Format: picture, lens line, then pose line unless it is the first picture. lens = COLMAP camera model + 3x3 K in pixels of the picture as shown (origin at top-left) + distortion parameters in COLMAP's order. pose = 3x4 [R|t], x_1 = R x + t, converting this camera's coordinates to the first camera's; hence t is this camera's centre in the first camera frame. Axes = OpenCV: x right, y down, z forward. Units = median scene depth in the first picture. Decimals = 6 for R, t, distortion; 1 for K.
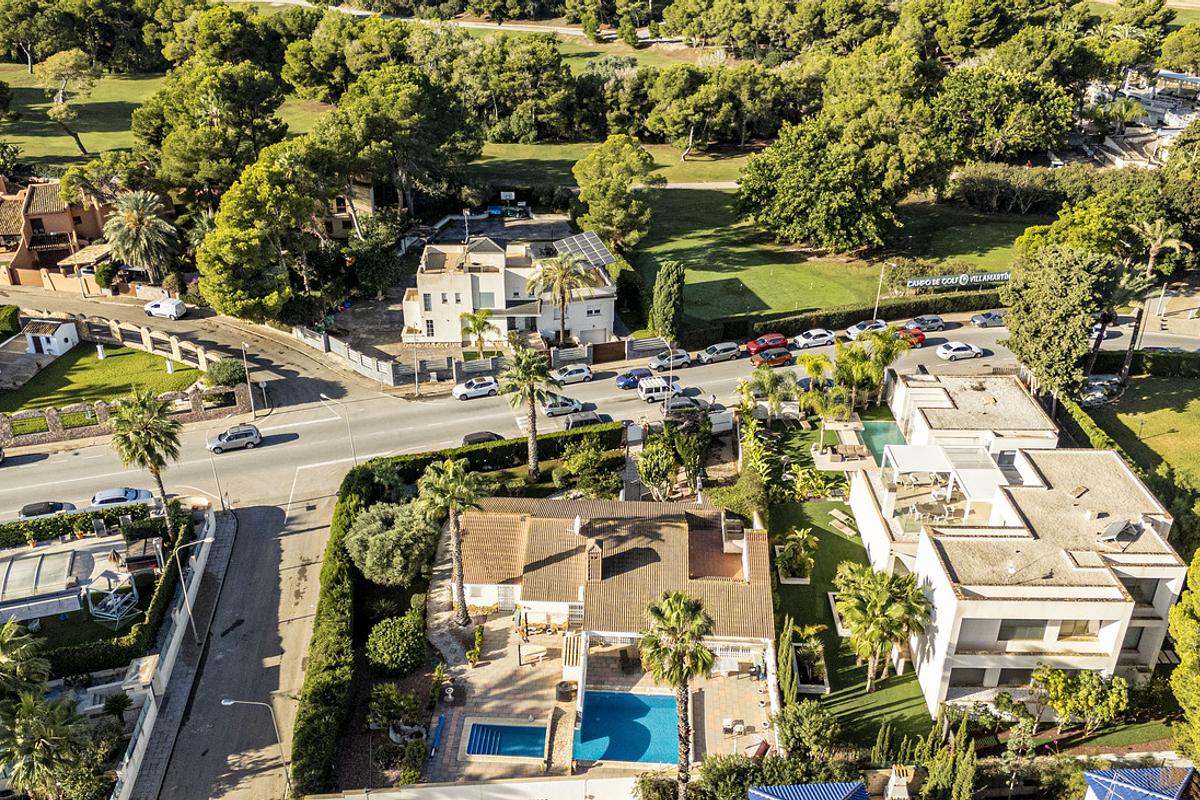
lens RADIAL K [[1051.3, 0, 600.0], [0, 1051.3, 400.0], [0, 0, 1]] dist [0.088109, -0.114590]
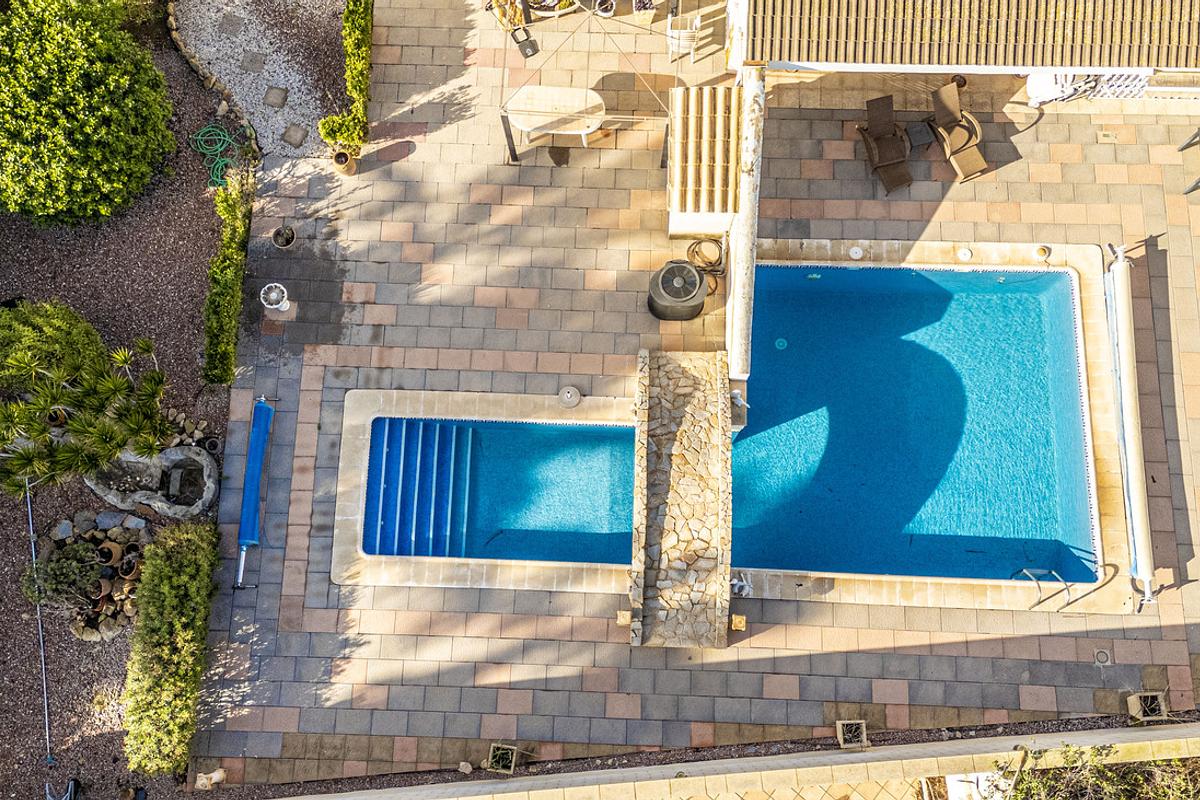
lens RADIAL K [[1051.3, 0, 600.0], [0, 1051.3, 400.0], [0, 0, 1]] dist [0.088109, -0.114590]
pose [[0.999590, -0.022760, -0.017373, -0.048710], [0.028072, 0.659387, 0.751279, 0.078988], [-0.005644, -0.751459, 0.659756, 0.763042]]
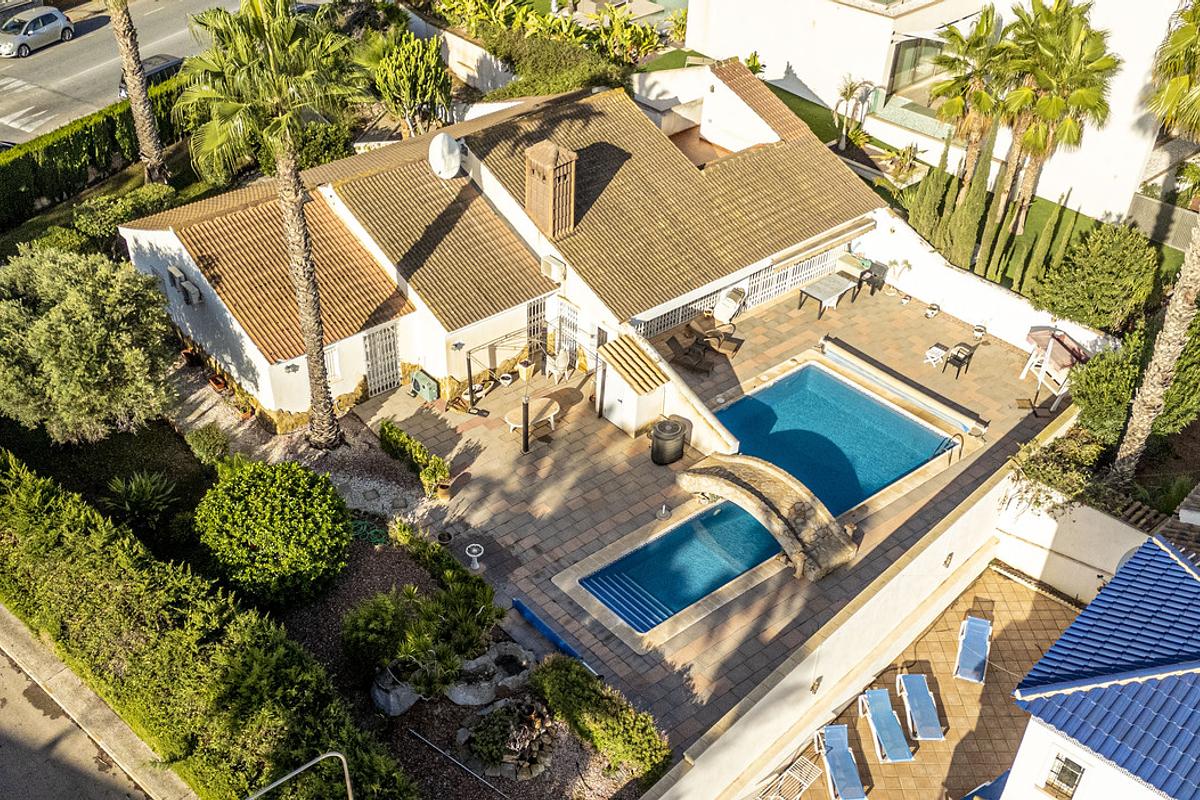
lens RADIAL K [[1214.5, 0, 506.8], [0, 1214.5, 467.5], [0, 0, 1]] dist [0.135756, -0.459470]
pose [[0.757356, -0.415822, 0.503492, -0.346342], [0.318830, 0.908361, 0.270607, 0.115371], [-0.569877, -0.044418, 0.820529, 0.581643]]
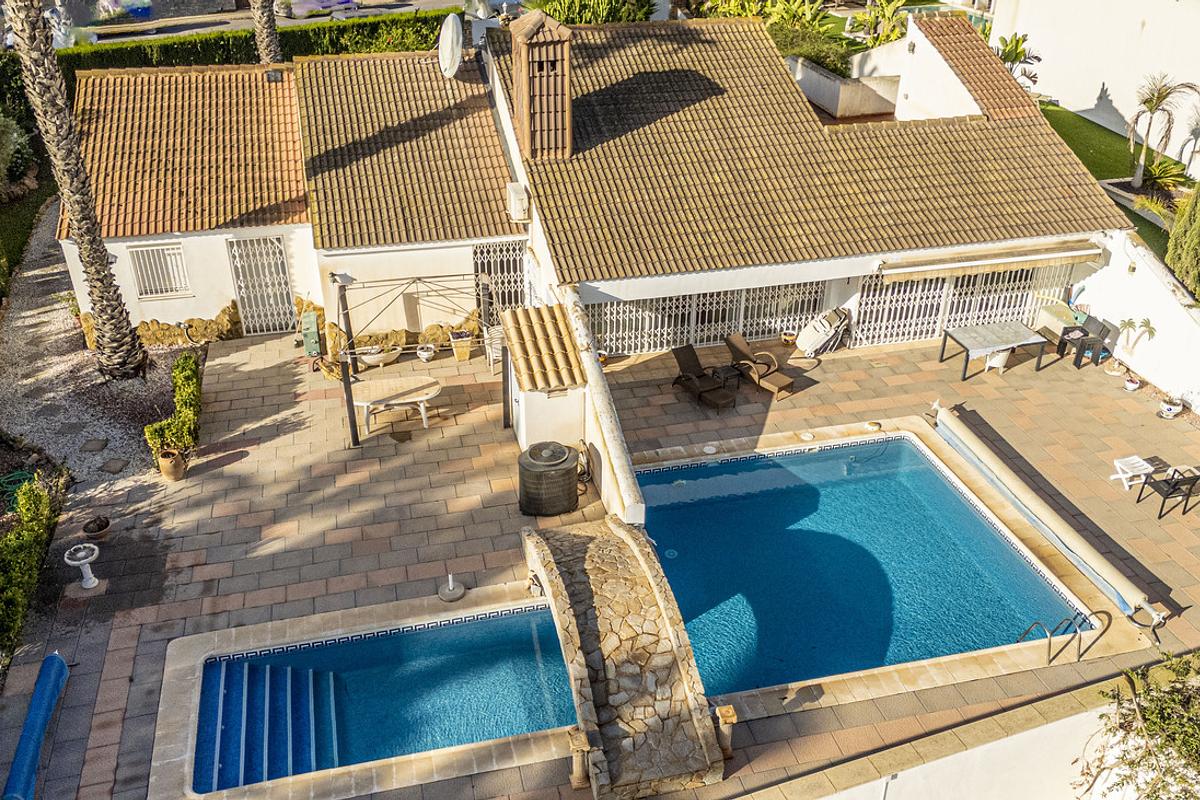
lens RADIAL K [[1051.3, 0, 600.0], [0, 1051.3, 400.0], [0, 0, 1]] dist [0.088109, -0.114590]
pose [[0.955922, -0.148025, 0.253576, -0.083044], [0.140051, 0.988915, 0.049323, 0.235540], [-0.258066, -0.011635, 0.966057, 0.711246]]
